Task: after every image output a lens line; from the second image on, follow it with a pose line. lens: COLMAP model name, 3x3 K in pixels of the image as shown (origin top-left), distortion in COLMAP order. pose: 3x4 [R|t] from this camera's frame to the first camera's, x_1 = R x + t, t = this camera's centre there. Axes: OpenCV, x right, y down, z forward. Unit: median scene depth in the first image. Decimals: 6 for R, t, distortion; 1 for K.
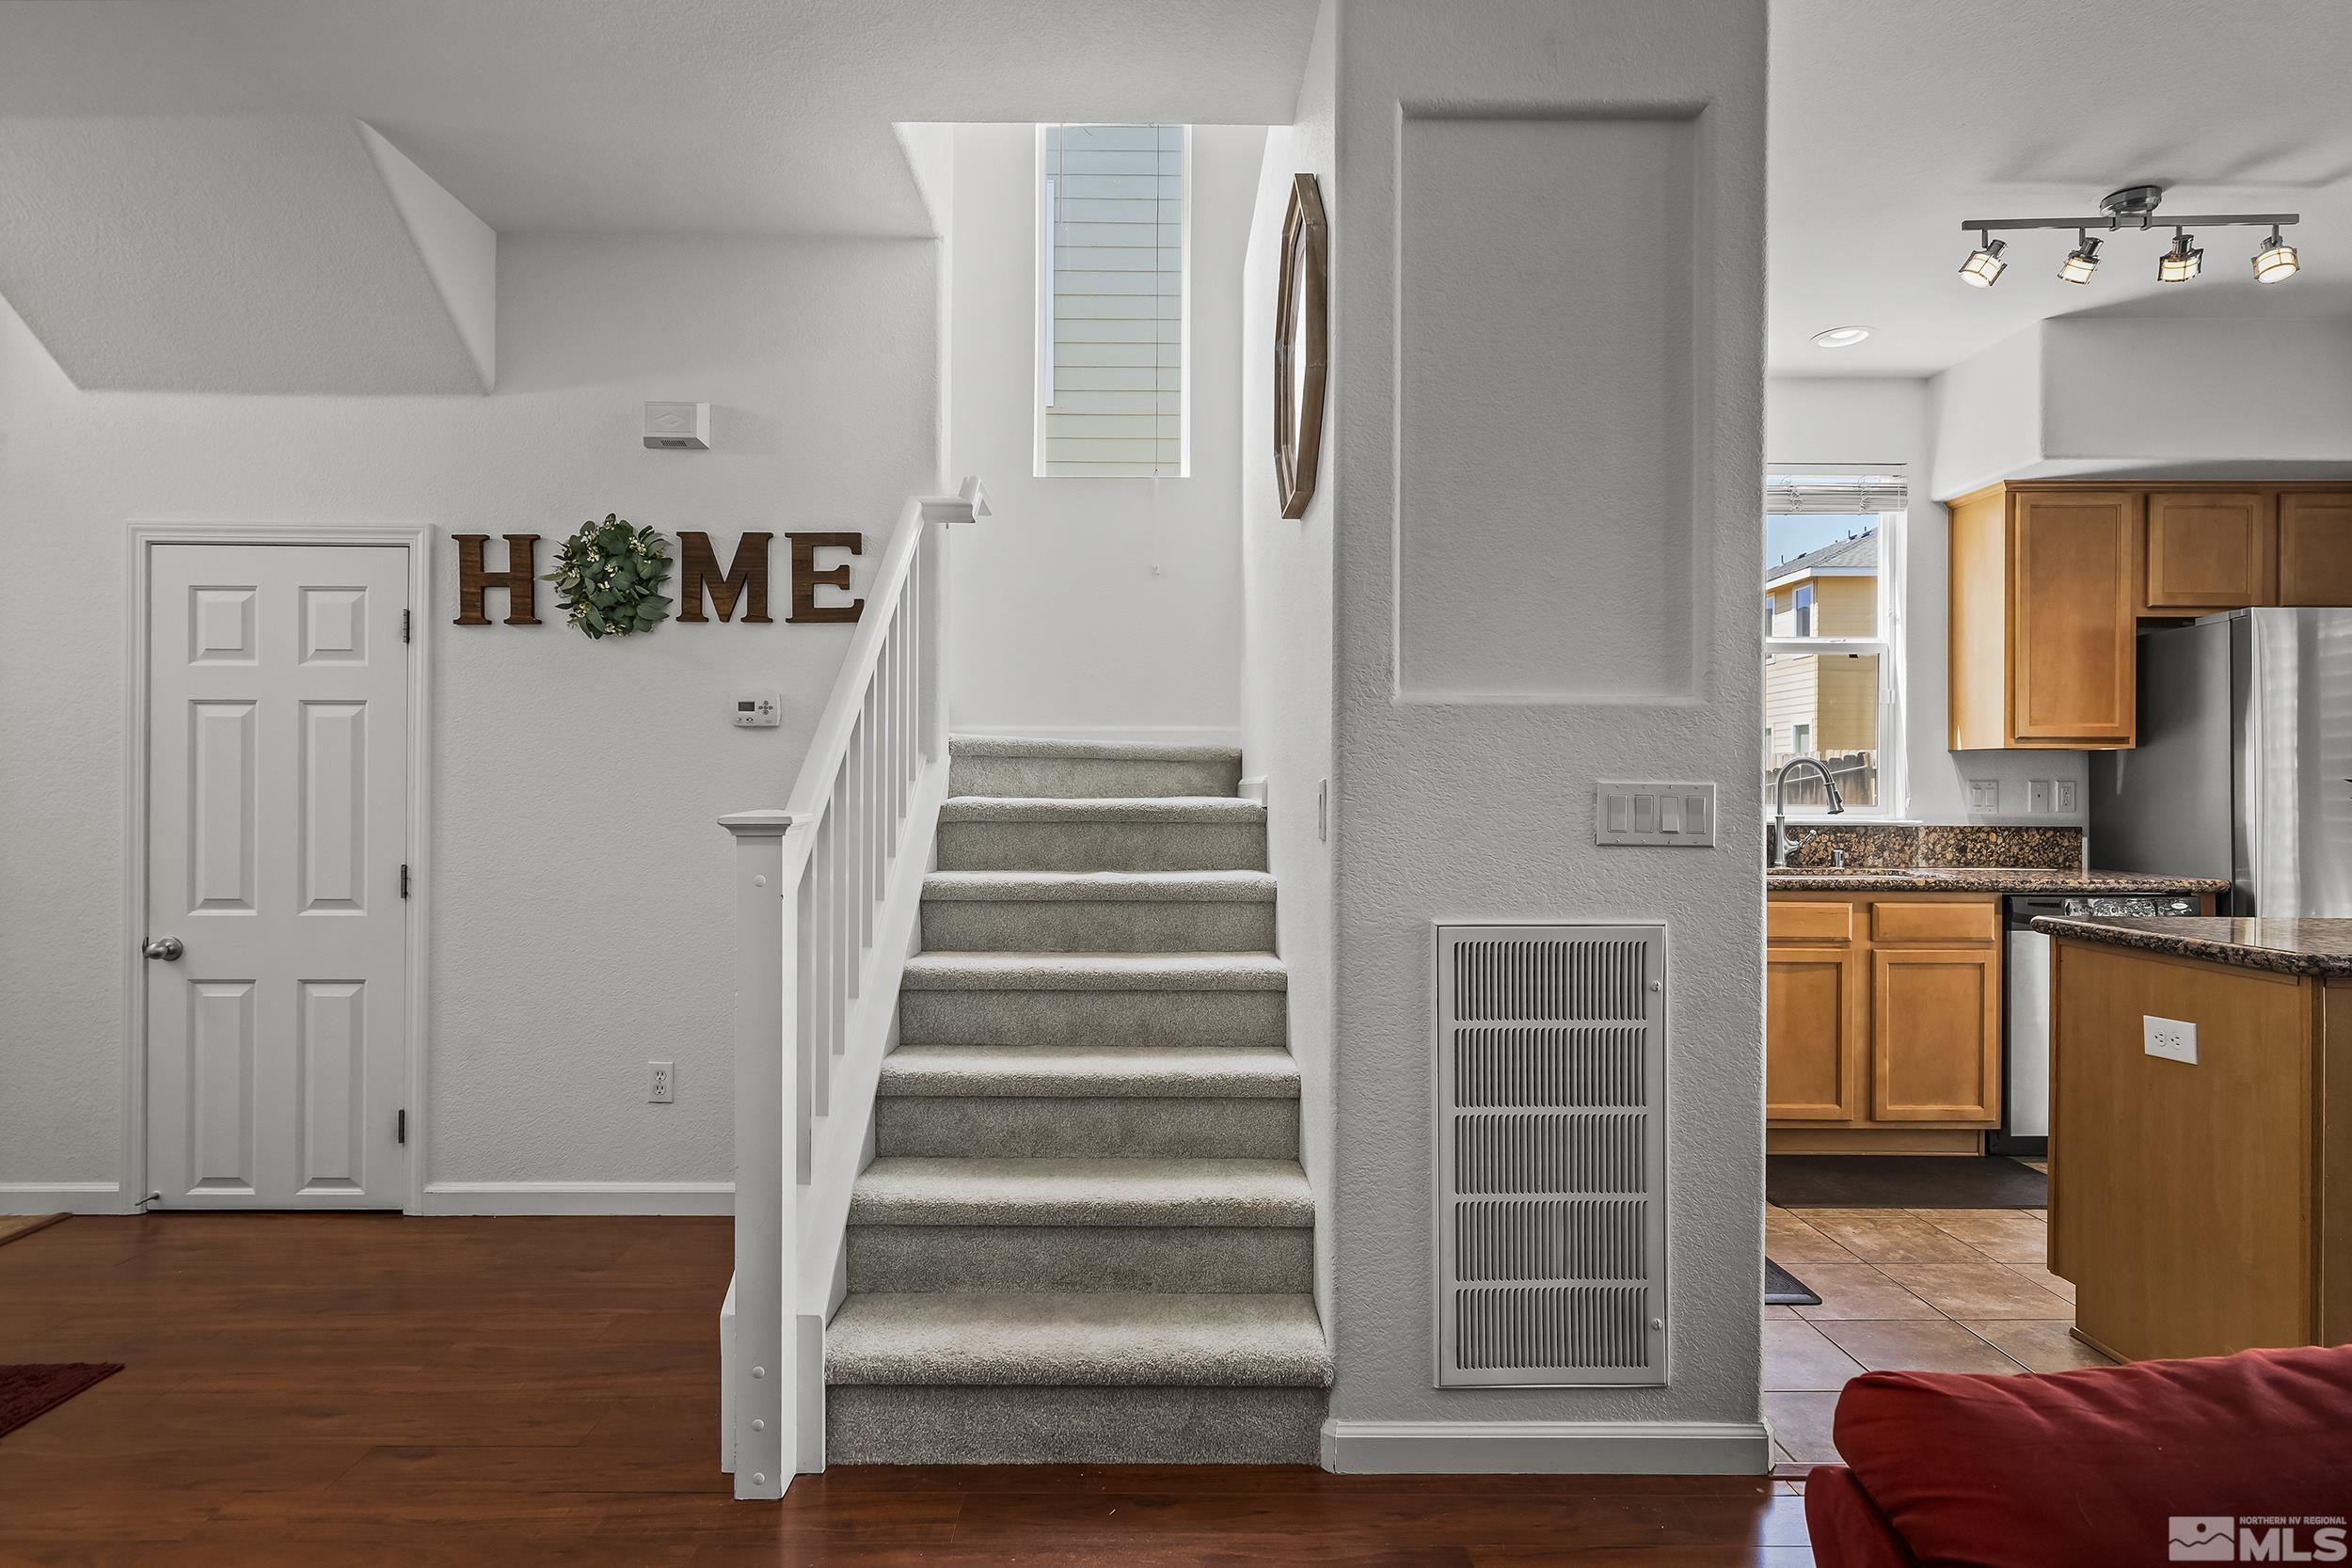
lens RADIAL K [[1259.4, 0, 1170.9], [0, 1259.4, 787.9], [0, 0, 1]] dist [0.003243, 0.000198]
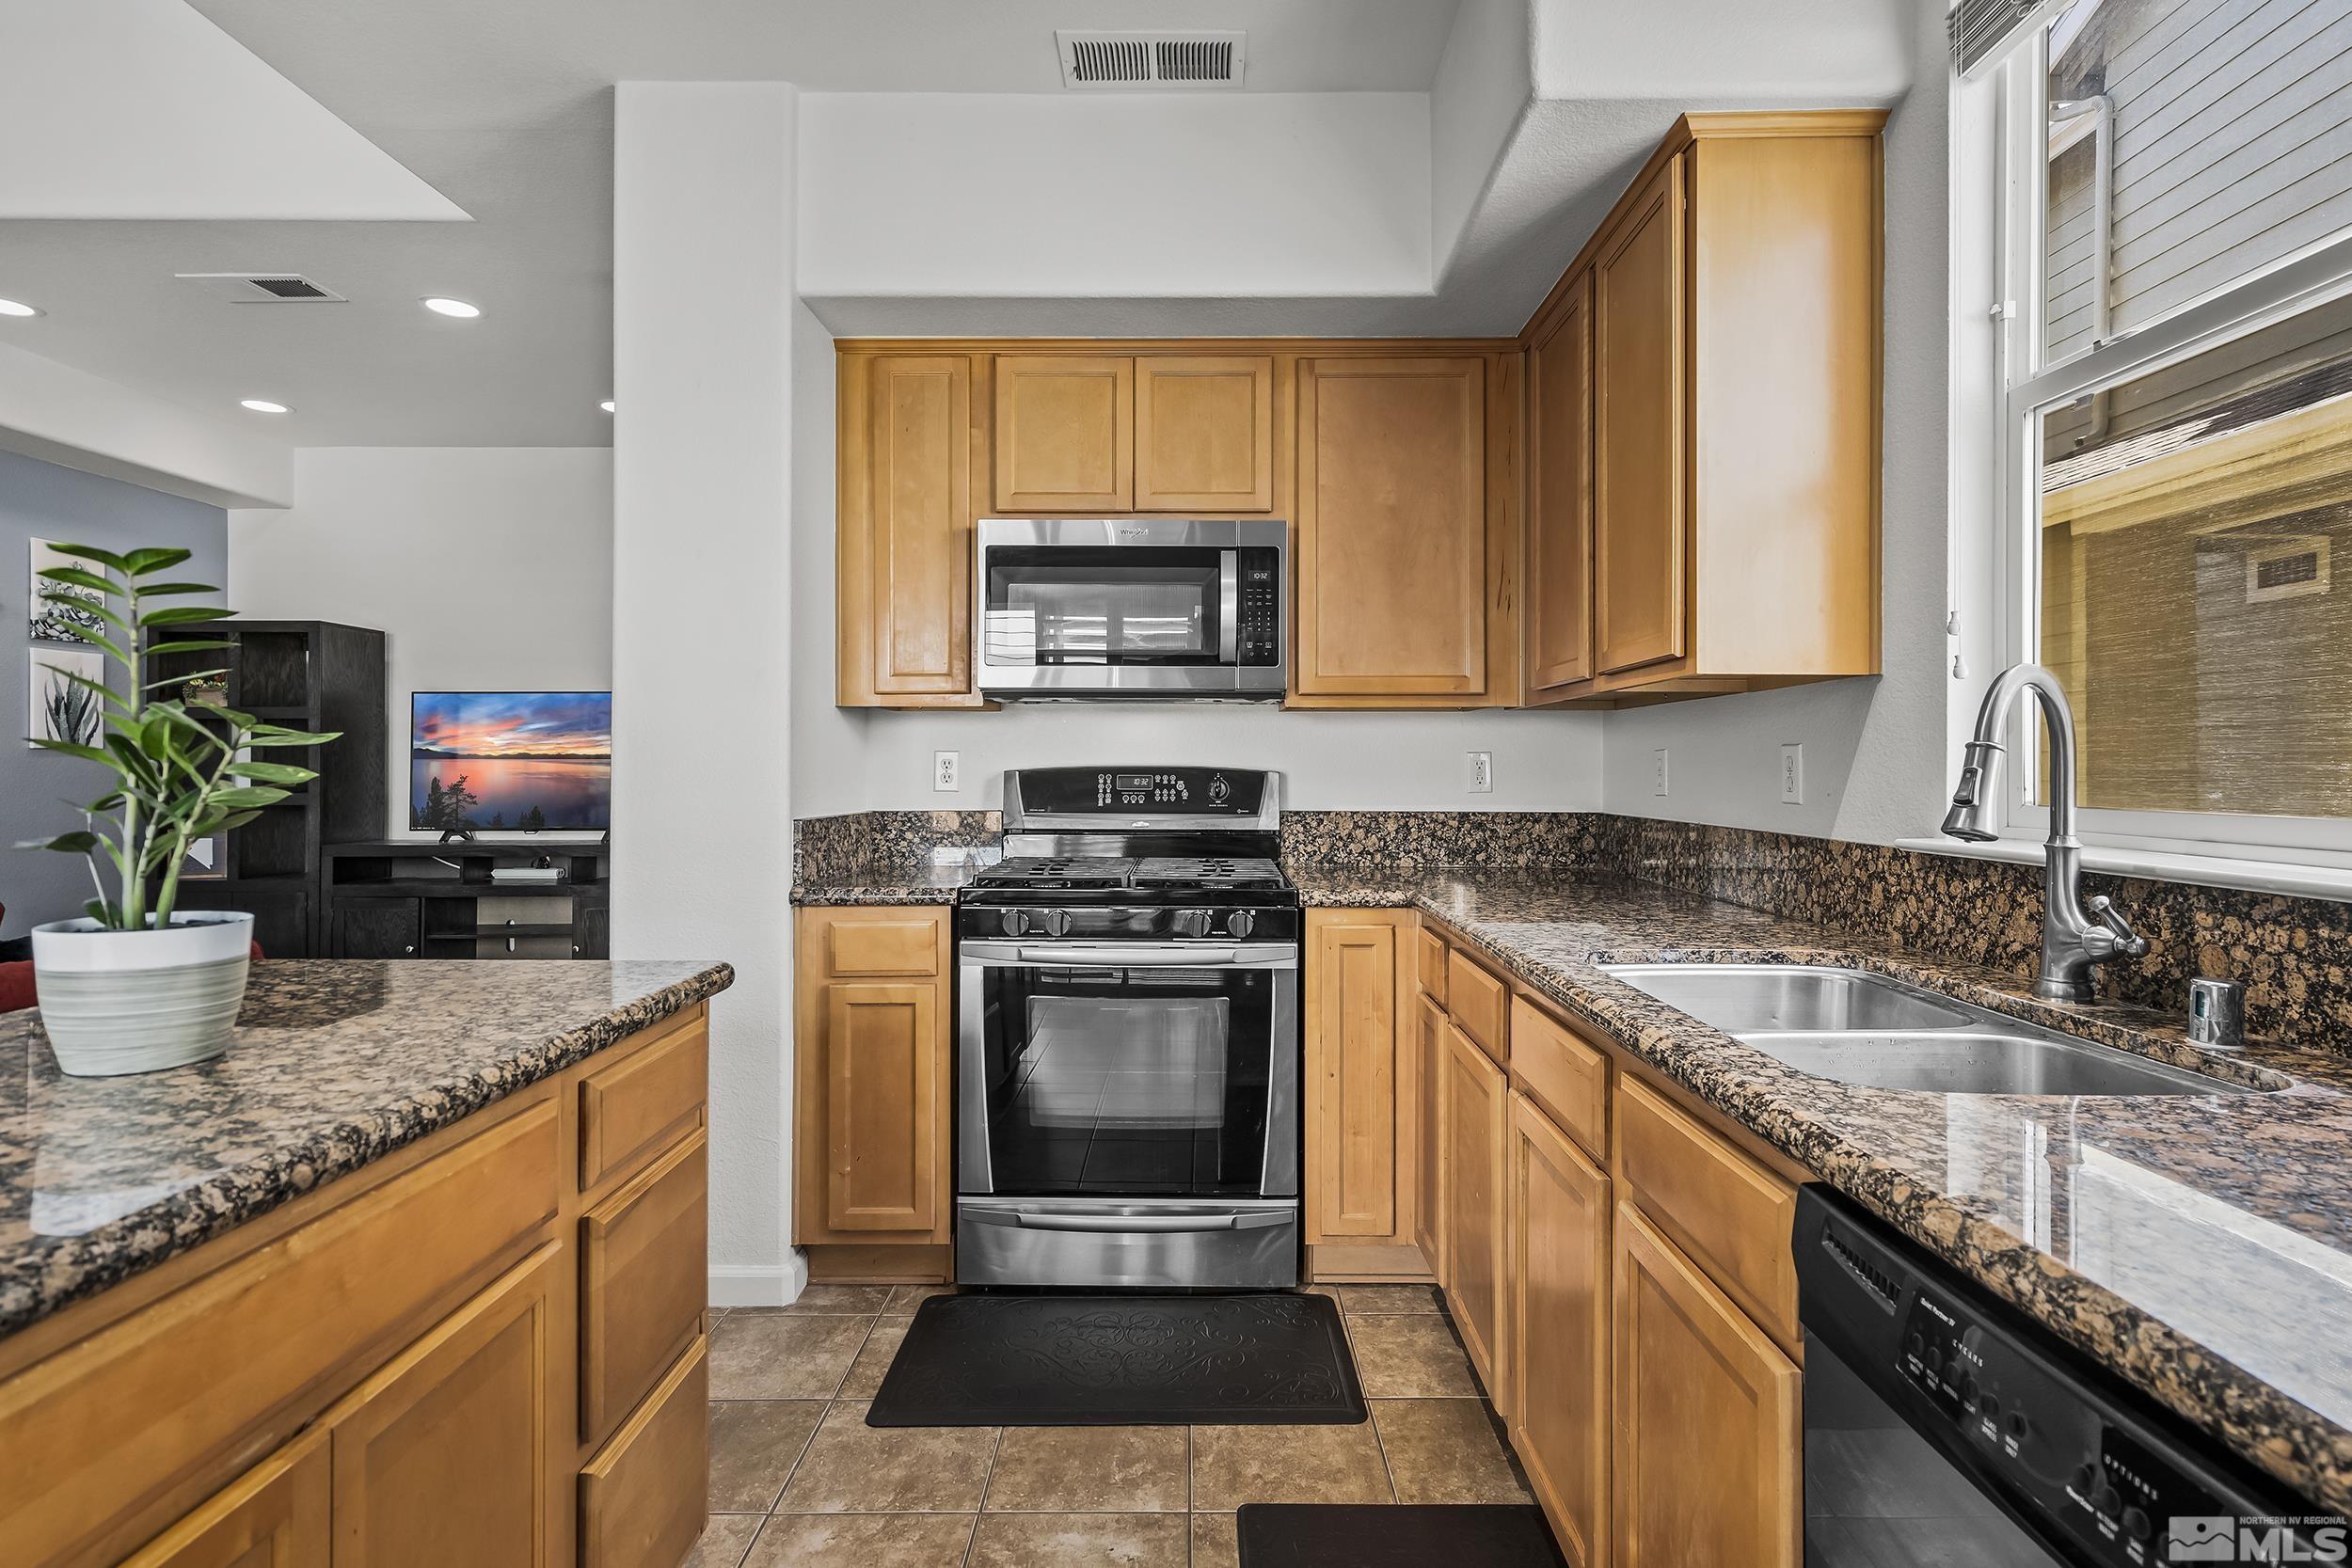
lens RADIAL K [[1182.0, 0, 1189.0], [0, 1182.0, 760.6], [0, 0, 1]] dist [-0.005280, 0.005485]
pose [[-0.021547, -0.007702, -0.999738, 0.872172], [0.000588, 0.999970, -0.007717, 0.002919], [0.999768, -0.000755, -0.021541, 0.851174]]
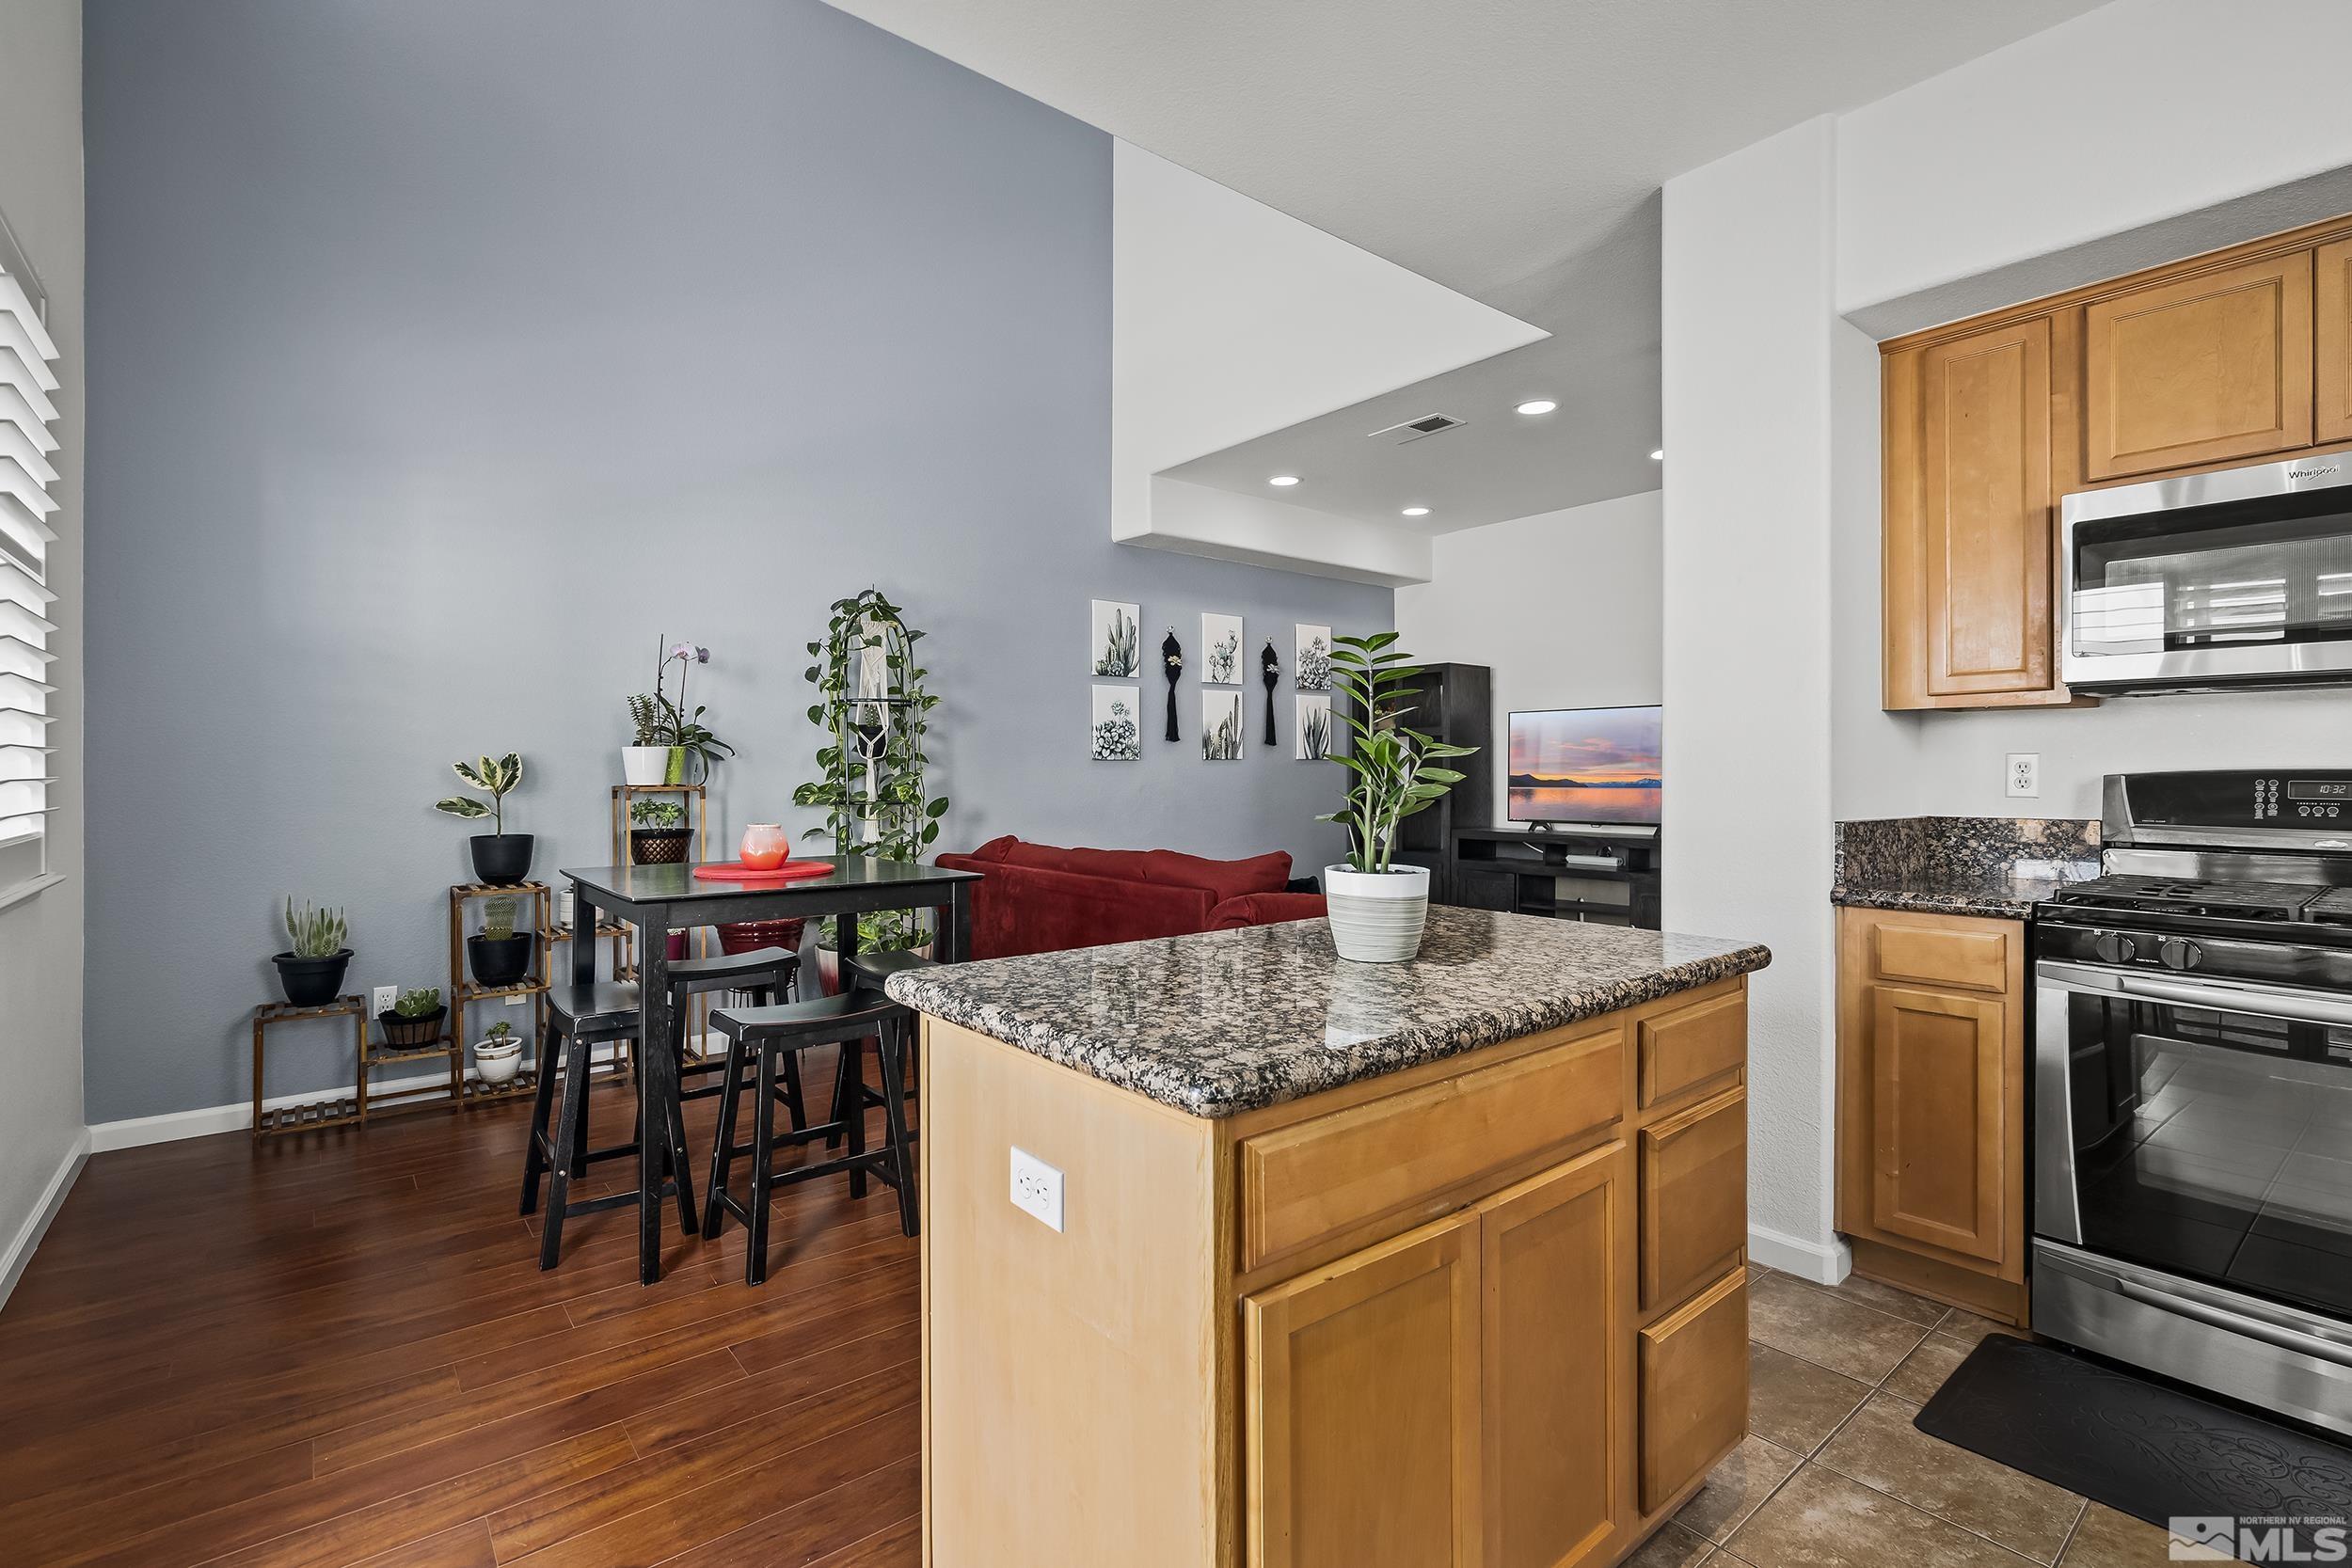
lens RADIAL K [[1074.3, 0, 1186.8], [0, 1074.3, 770.2], [0, 0, 1]] dist [-0.001114, 0.000739]
pose [[-0.778794, -0.002236, -0.627276, 0.899226], [-0.000277, 0.999995, -0.003222, 0.002968], [0.627280, -0.002336, -0.778790, 0.864930]]
